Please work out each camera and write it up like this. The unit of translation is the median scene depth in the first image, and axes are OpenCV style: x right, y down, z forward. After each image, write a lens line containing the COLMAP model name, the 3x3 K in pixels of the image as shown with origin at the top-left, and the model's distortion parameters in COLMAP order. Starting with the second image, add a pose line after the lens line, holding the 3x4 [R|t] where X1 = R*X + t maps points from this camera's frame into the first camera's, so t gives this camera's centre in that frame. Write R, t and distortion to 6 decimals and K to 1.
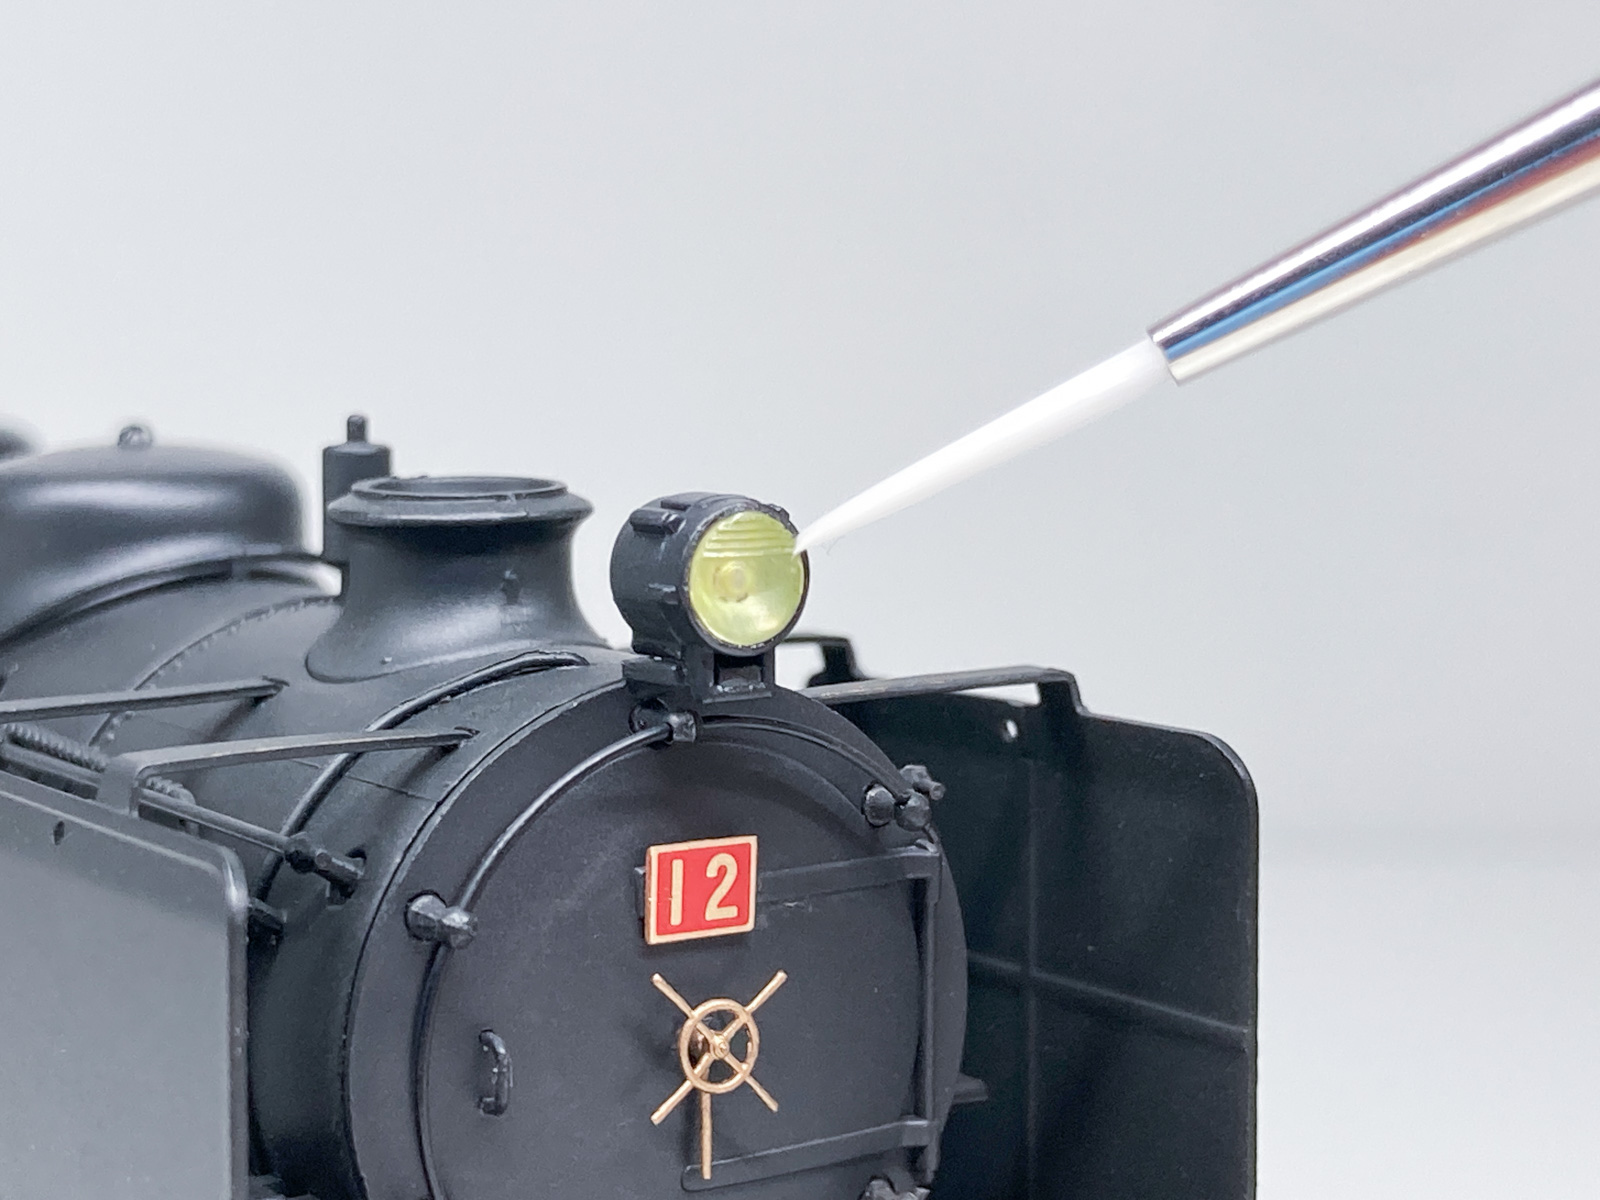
lens RADIAL K [[3648.0, 0, 790.6], [0, 3648.0, 599.4], [0, 0, 1]] dist [0.093256, 0.000000]
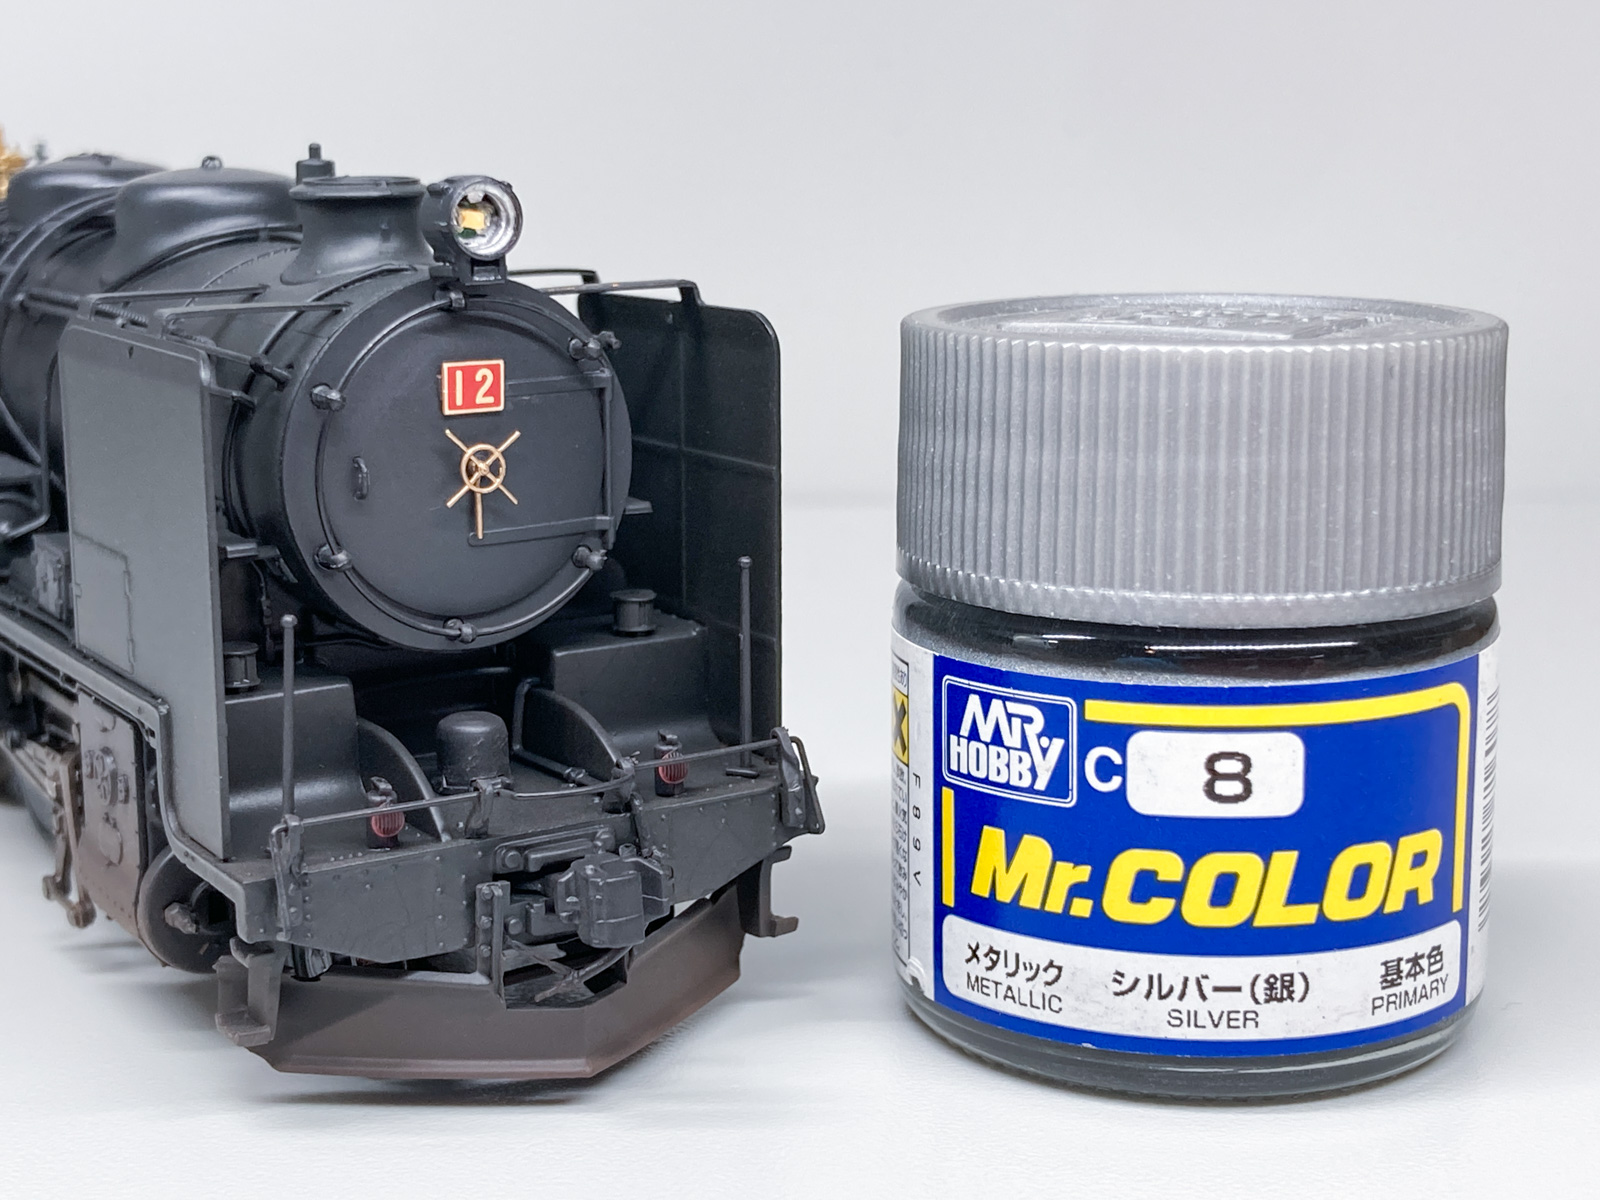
lens RADIAL K [[2638.4, 0, 796.9], [0, 2638.4, 593.1], [0, 0, 1]] dist [0.161649, 0.000000]
pose [[0.999486, -0.001388, -0.032017, 0.188191], [0.004204, 0.996105, 0.088071, 0.065128], [0.031770, -0.088160, 0.995600, -0.383349]]
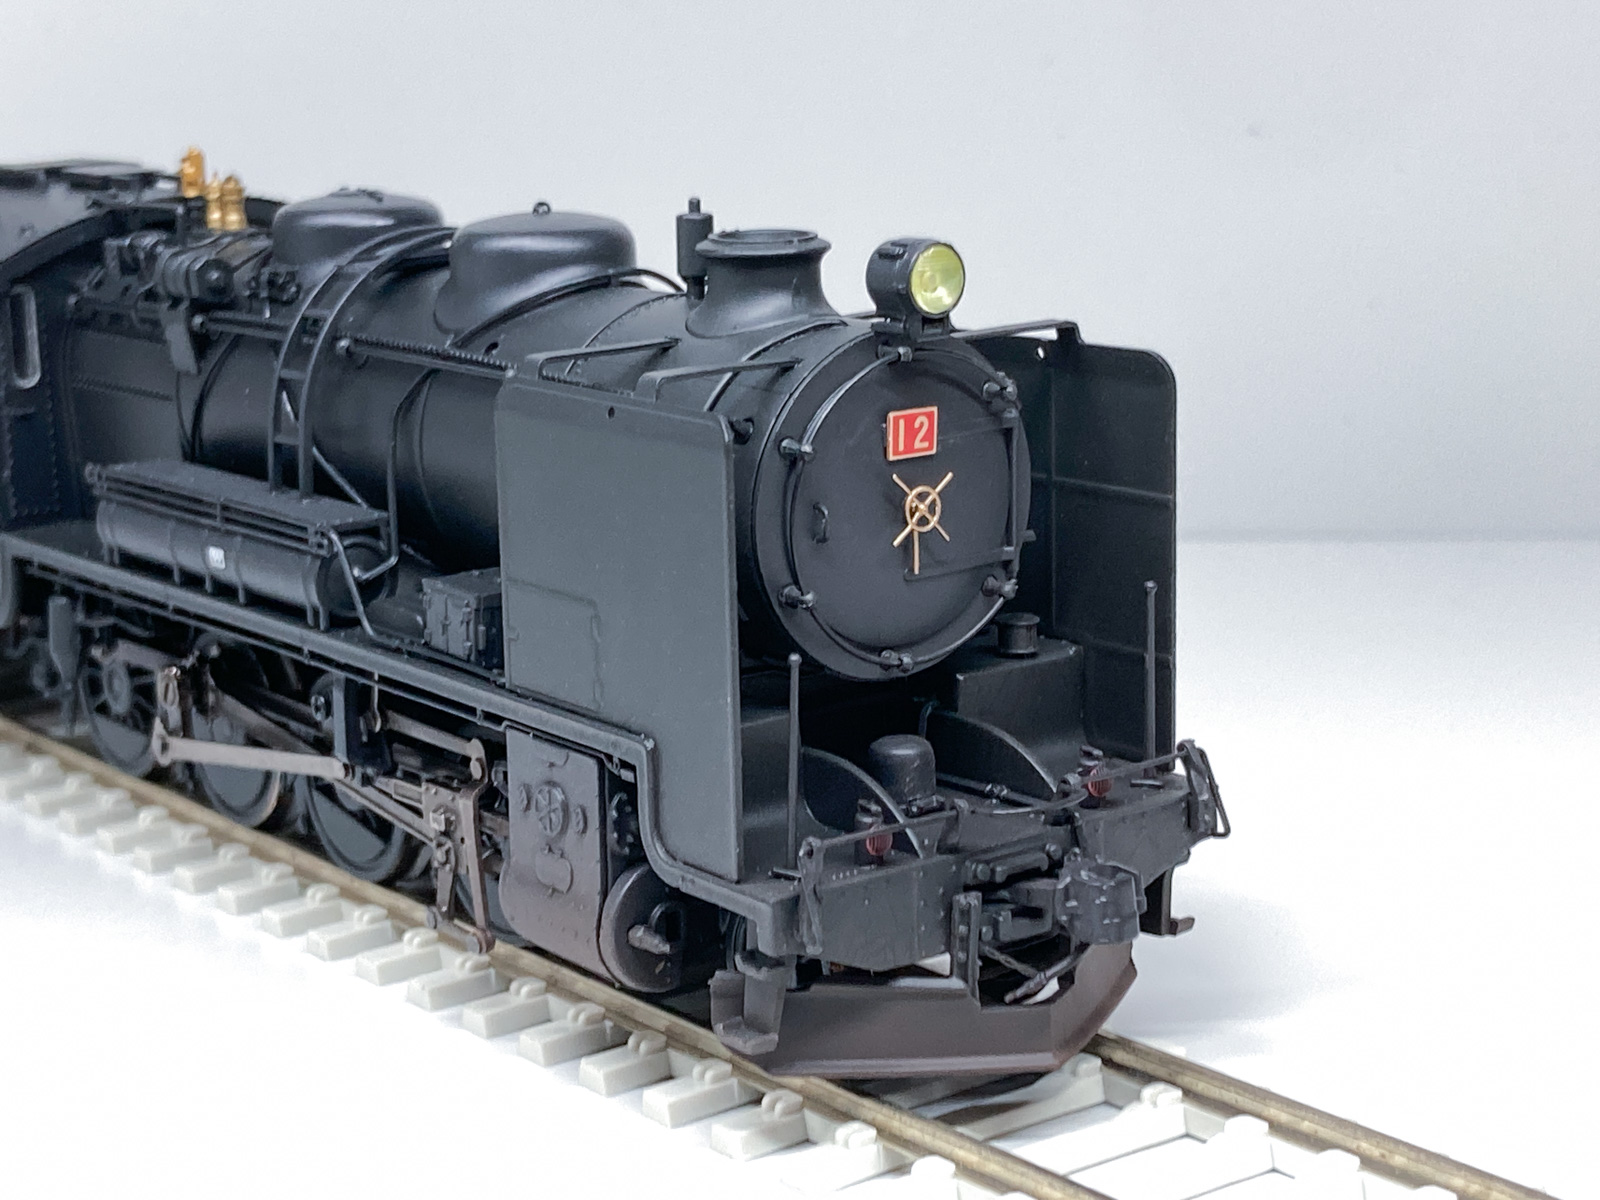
lens RADIAL K [[3069.9, 0, 800.2], [0, 3069.9, 601.8], [0, 0, 1]] dist [0.315526, 0.000000]
pose [[0.997350, -0.034815, 0.063882, -0.199524], [0.028040, 0.994176, 0.104056, -0.007976], [-0.067132, -0.101989, 0.992518, -0.716208]]
